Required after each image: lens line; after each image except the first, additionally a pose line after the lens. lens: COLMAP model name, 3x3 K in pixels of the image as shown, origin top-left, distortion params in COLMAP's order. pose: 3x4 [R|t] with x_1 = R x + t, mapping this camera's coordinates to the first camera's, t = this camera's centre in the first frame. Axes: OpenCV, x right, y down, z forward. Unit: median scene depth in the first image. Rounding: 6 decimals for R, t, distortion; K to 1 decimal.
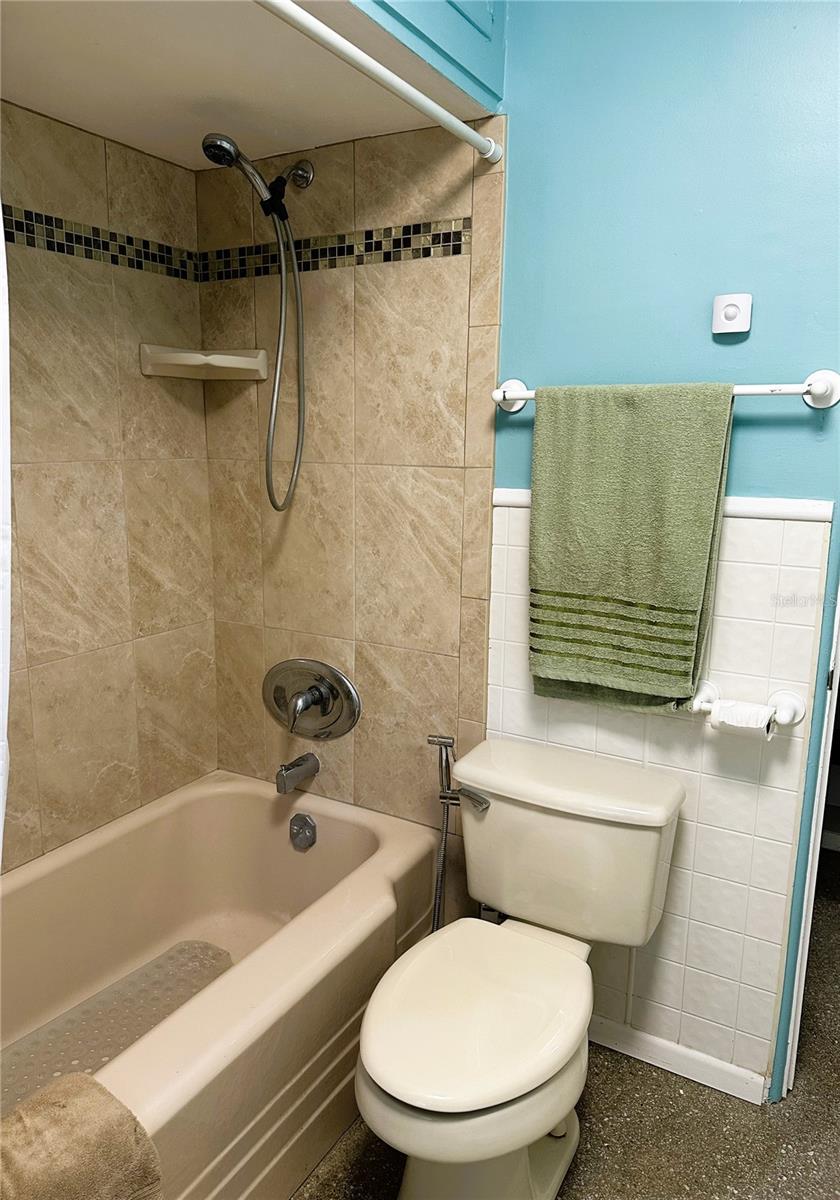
lens RADIAL K [[834.9, 0, 387.0], [0, 834.9, 602.9], [0, 0, 1]] dist [0.210664, -0.428500]
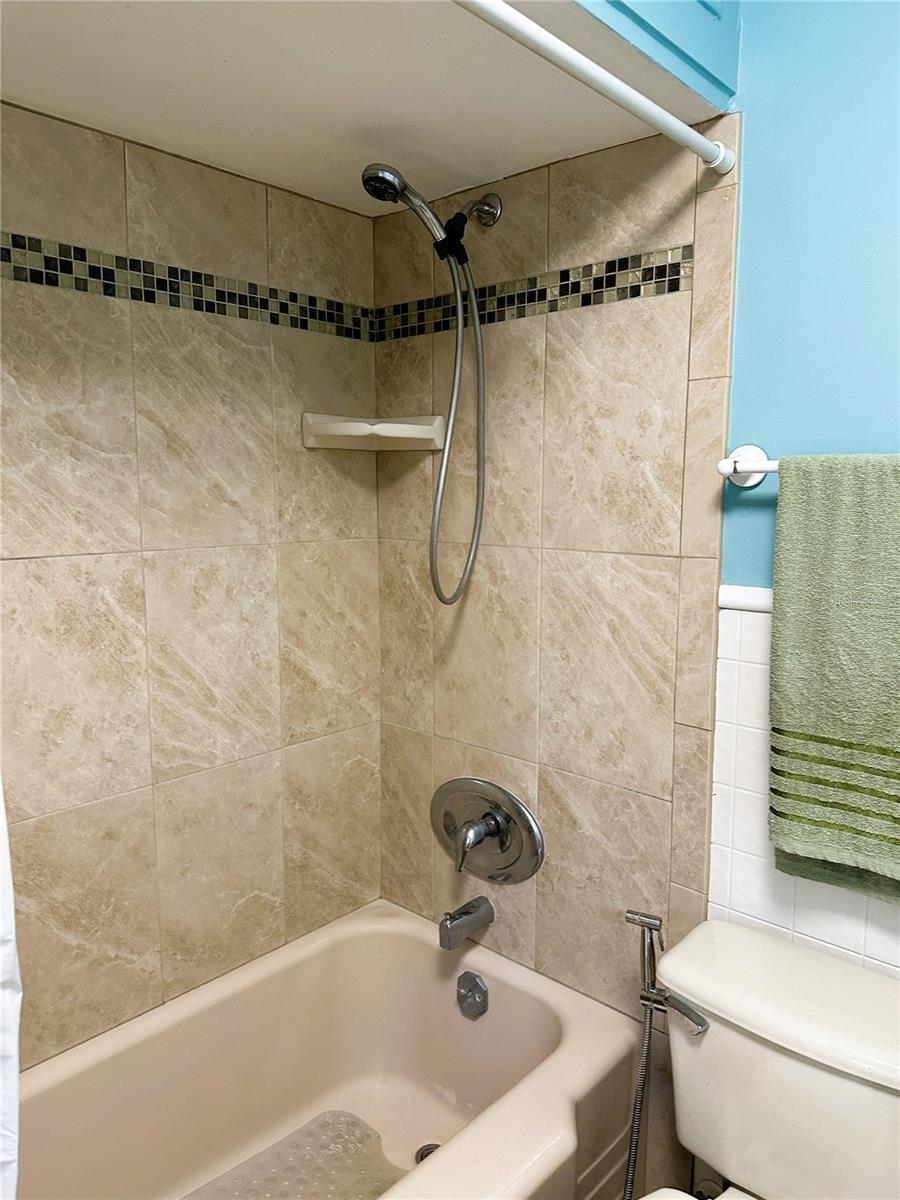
lens RADIAL K [[841.1, 0, 450.0], [0, 841.1, 600.0], [0, 0, 1]] dist [0.157585, -0.278407]
pose [[0.980930, 0.021124, -0.193208, 0.034845], [-0.033992, 0.997401, -0.063526, -0.061923], [0.191364, 0.068882, 0.979099, 0.189638]]
